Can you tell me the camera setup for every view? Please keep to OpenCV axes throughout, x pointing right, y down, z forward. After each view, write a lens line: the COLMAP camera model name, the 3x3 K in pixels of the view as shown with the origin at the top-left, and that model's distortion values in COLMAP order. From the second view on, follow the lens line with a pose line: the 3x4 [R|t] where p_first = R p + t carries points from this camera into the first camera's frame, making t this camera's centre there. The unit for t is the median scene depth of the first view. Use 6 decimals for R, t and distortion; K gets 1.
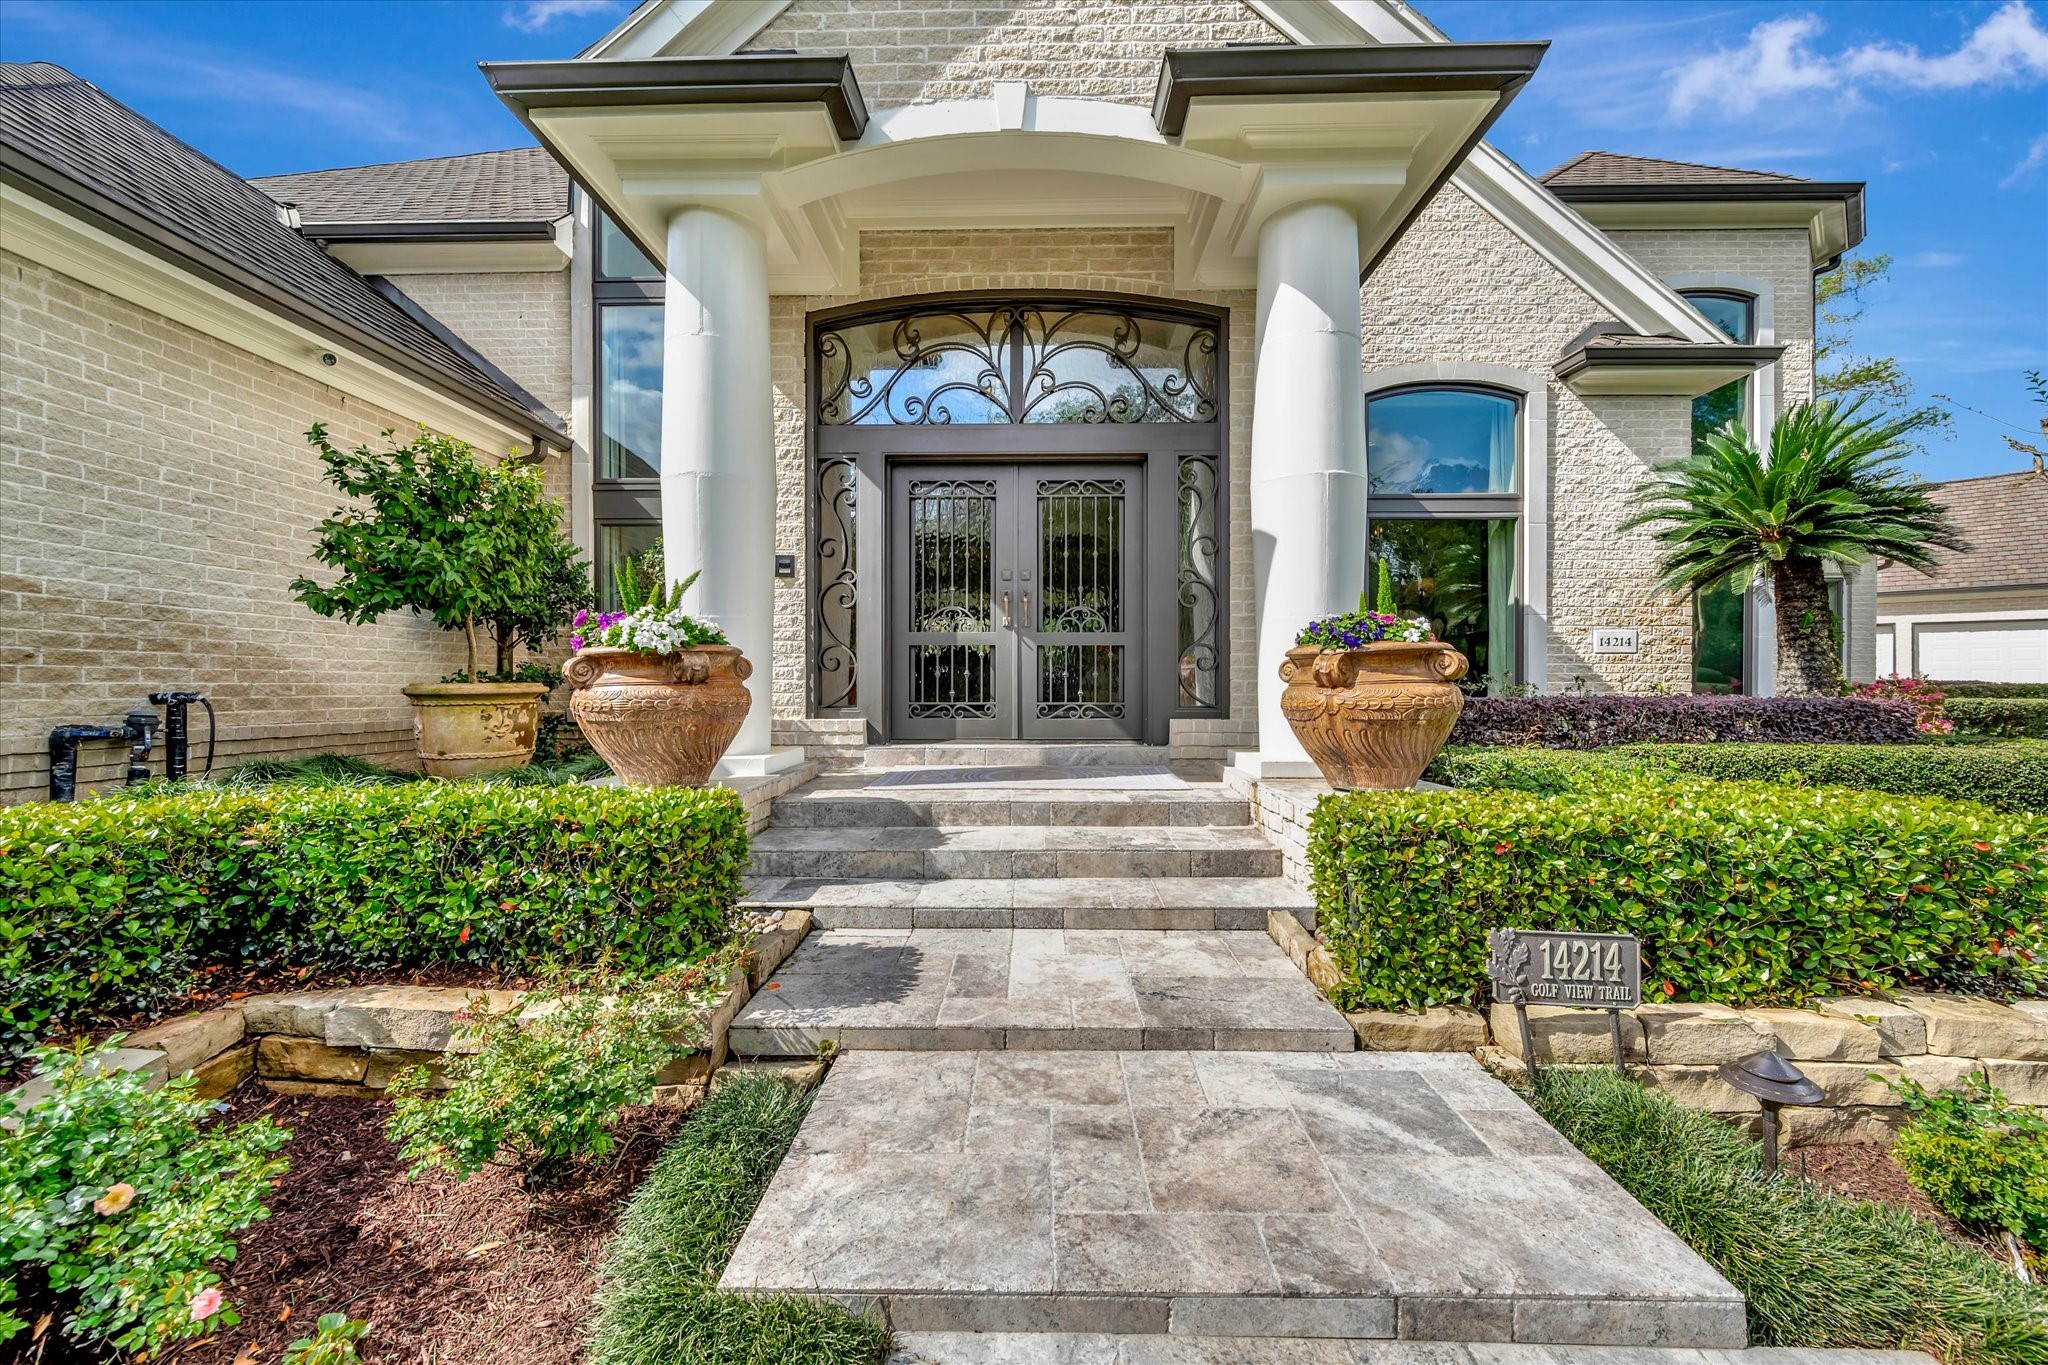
lens RADIAL K [[817.2, 0, 1017.6], [0, 817.2, 674.3], [0, 0, 1]] dist [-0.002498, 0.001199]
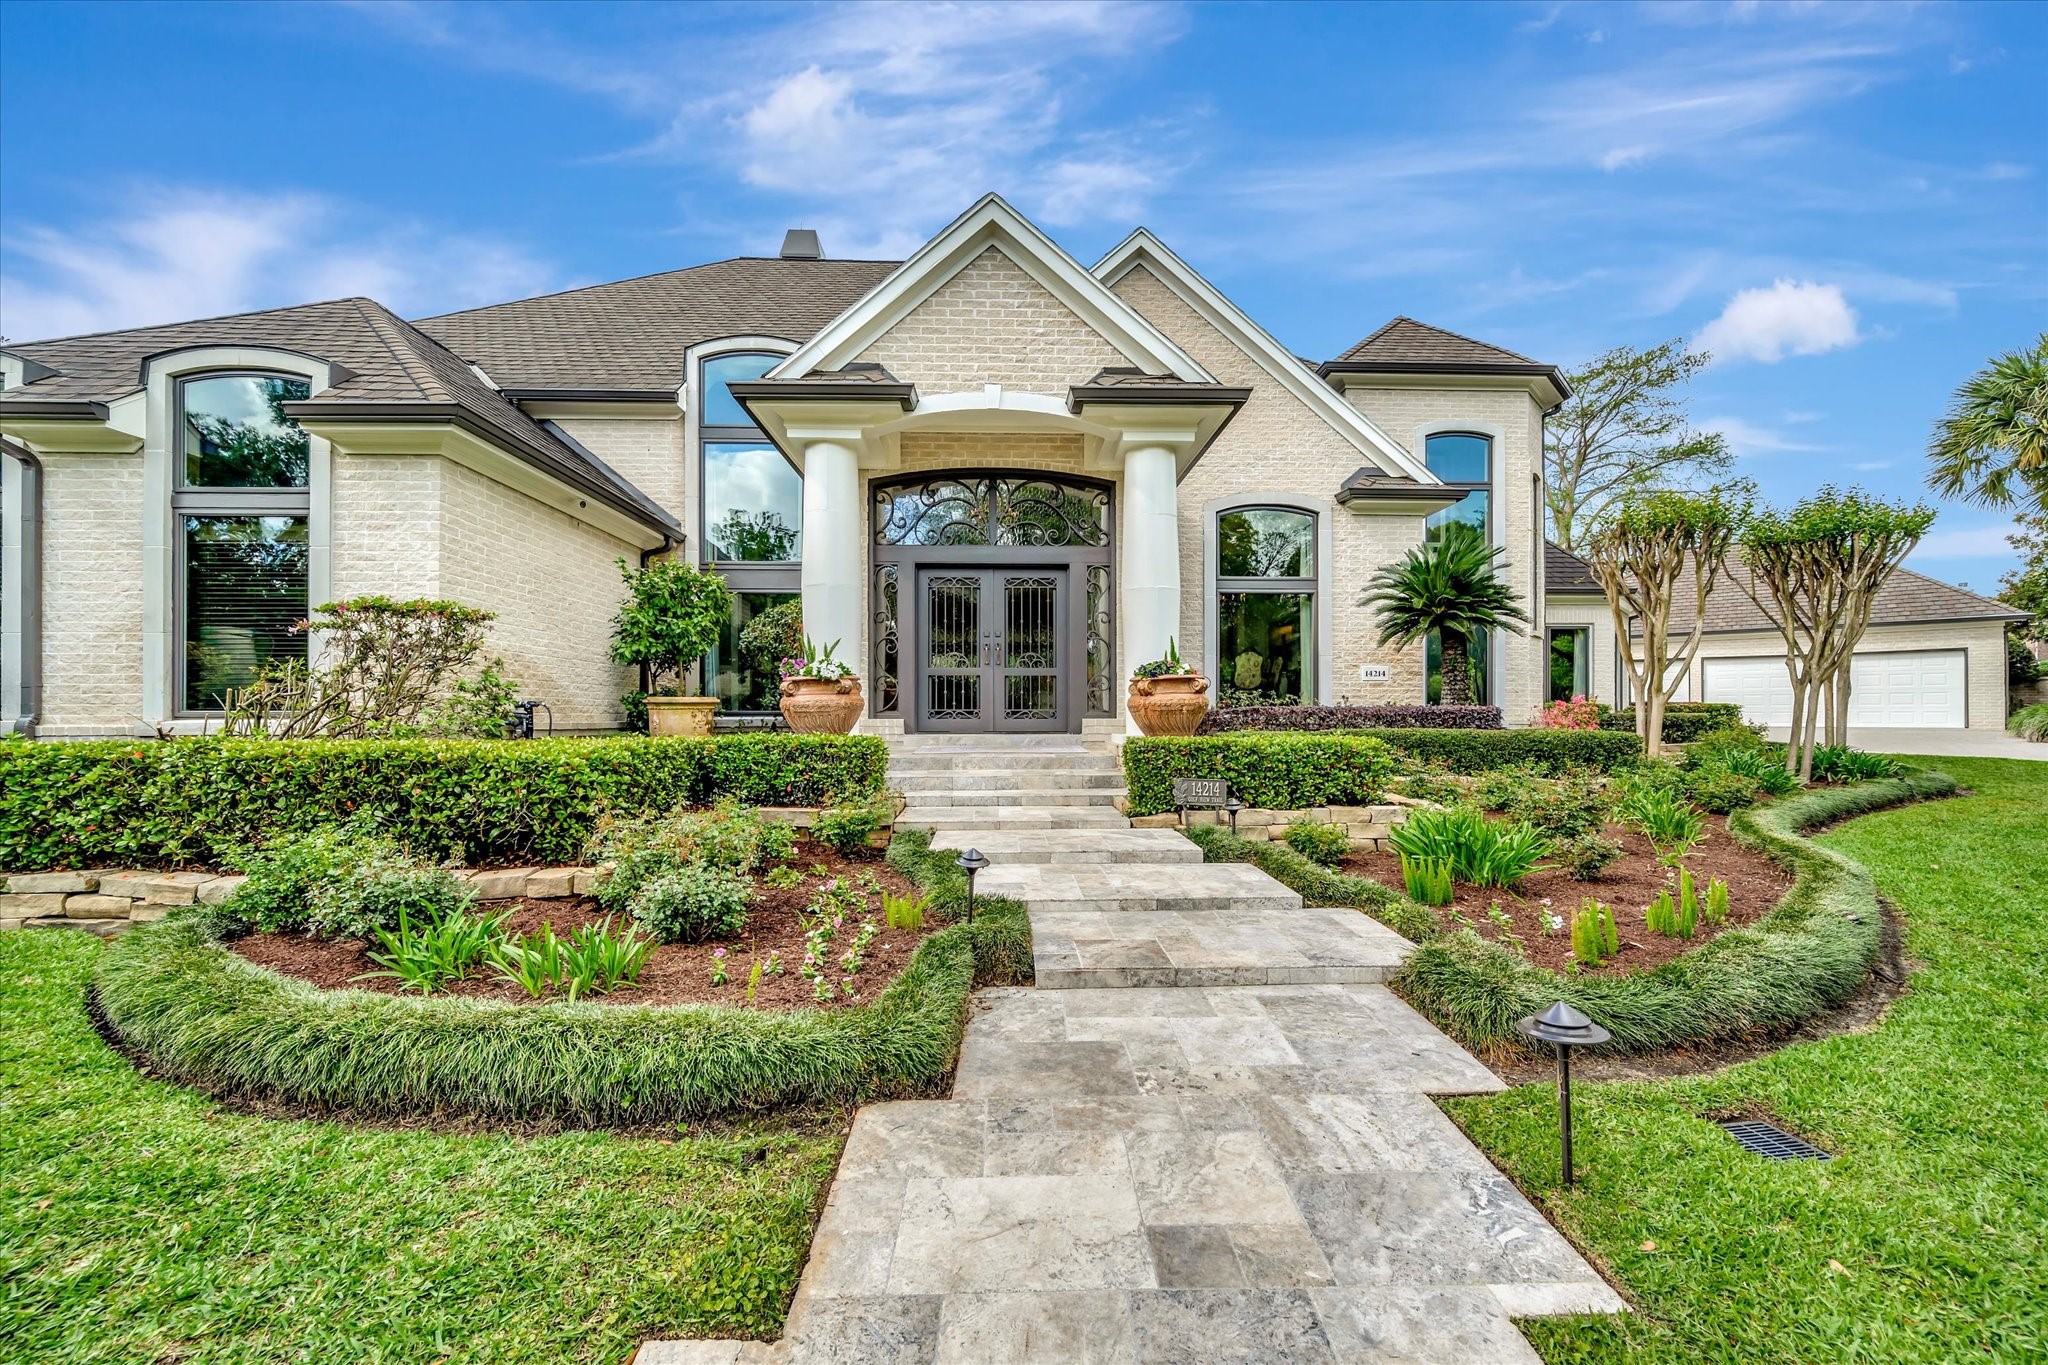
lens RADIAL K [[817.2, 0, 1022.1], [0, 817.2, 703.4], [0, 0, 1]] dist [-0.002498, 0.001199]
pose [[0.998165, -0.000831, 0.060553, -0.045560], [0.000884, 0.999999, -0.000854, 0.025061], [-0.060552, 0.000906, 0.998165, -0.735010]]
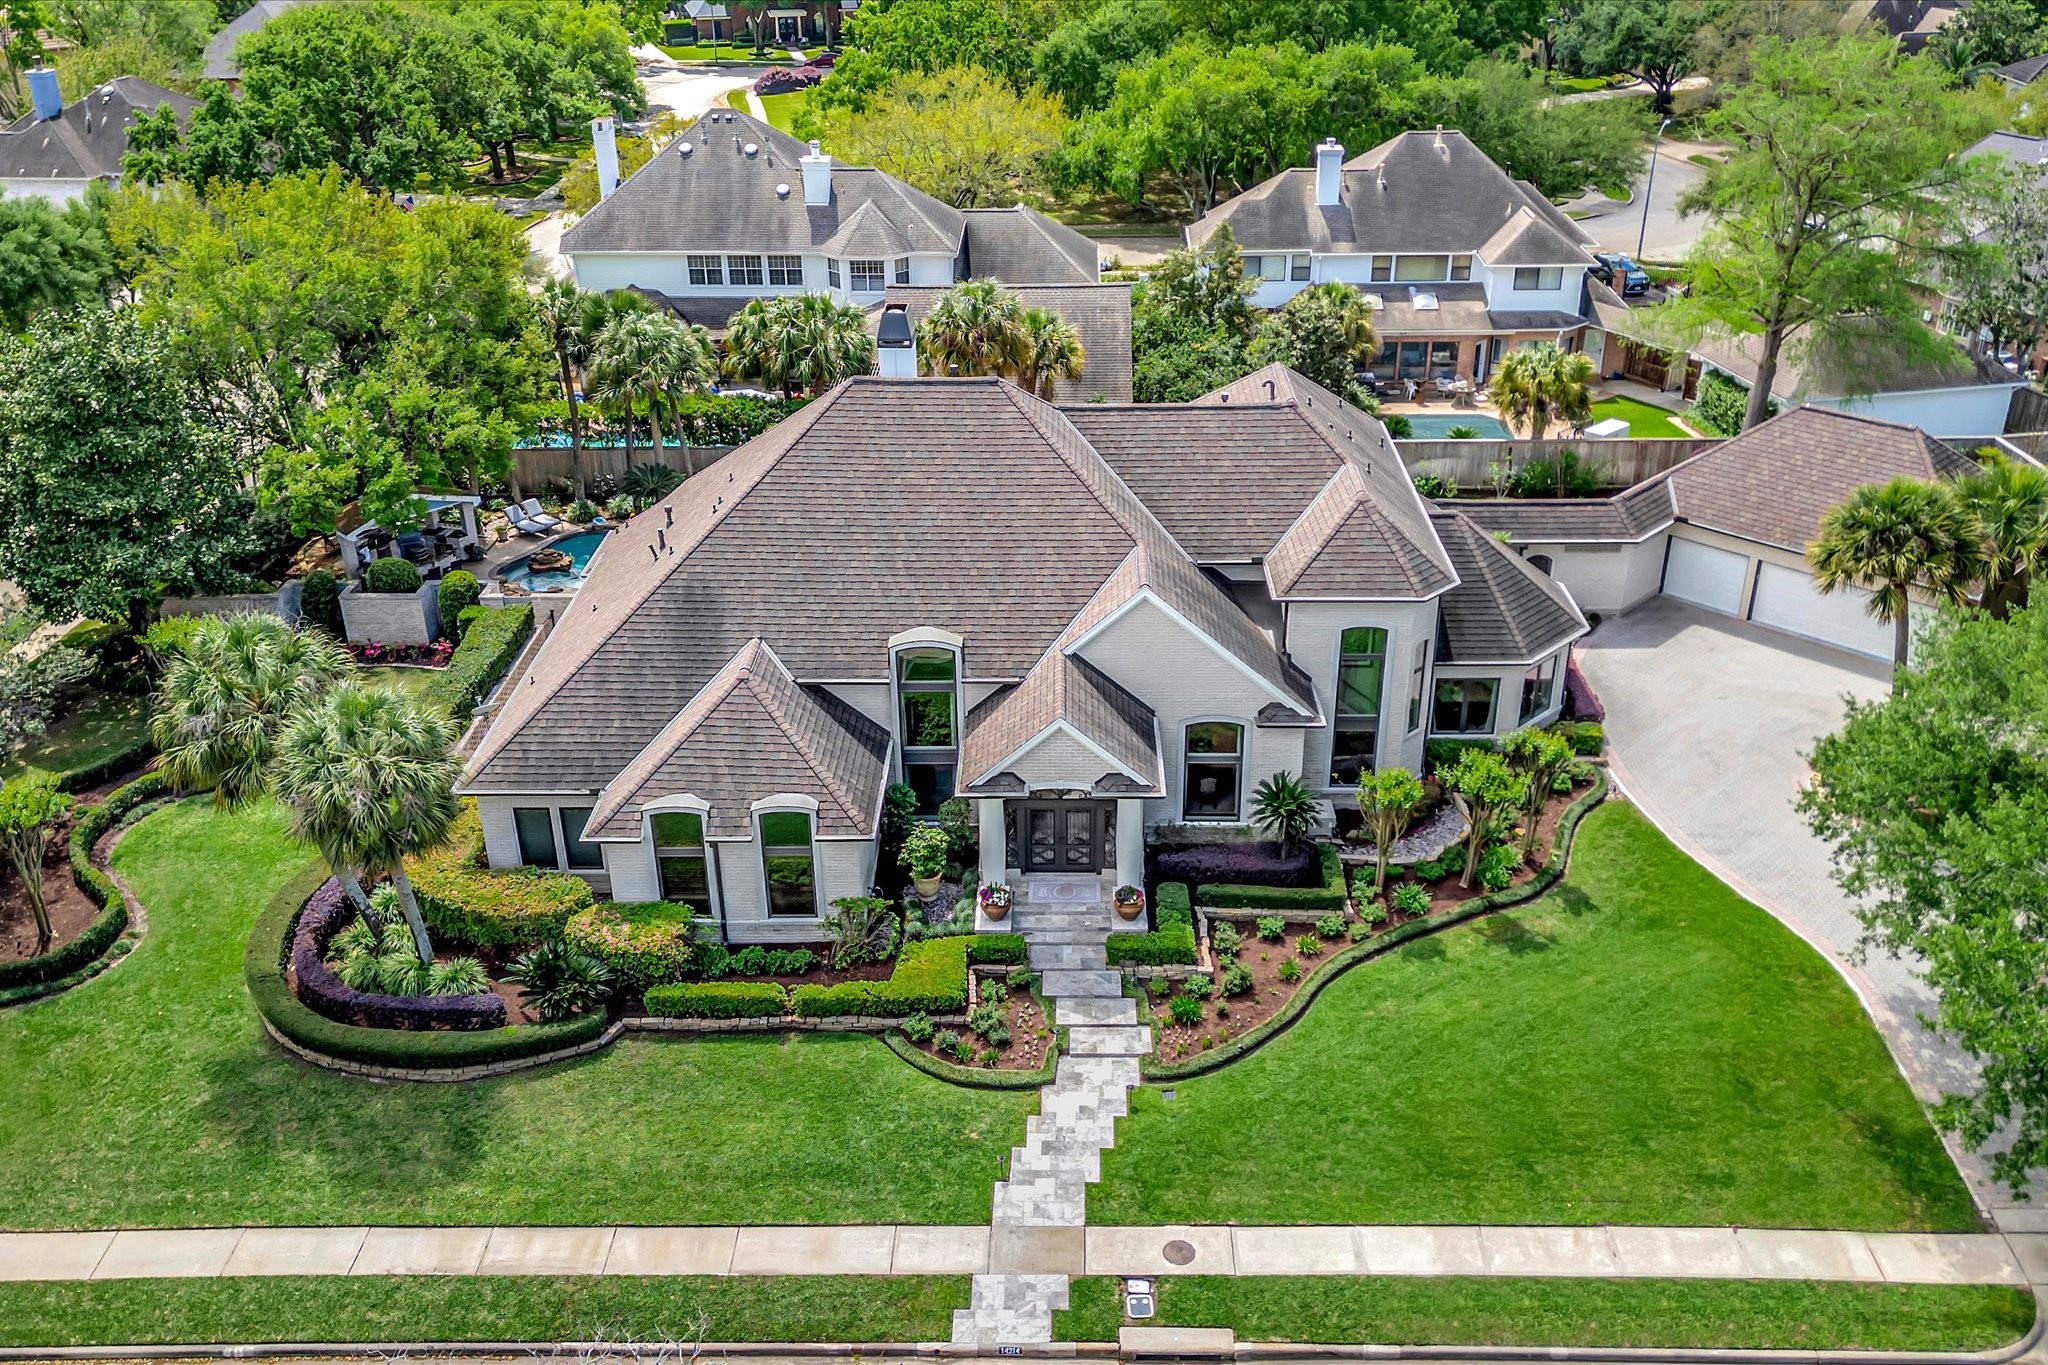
lens RADIAL K [[1635.8, 0, 1010.9], [0, 1635.8, 681.0], [0, 0, 1]] dist [0.052774, -0.040788]
pose [[0.999823, -0.016031, -0.009893, -0.147072], [0.018773, 0.891476, 0.452680, -4.257586], [0.001563, -0.452785, 0.891618, -5.484624]]
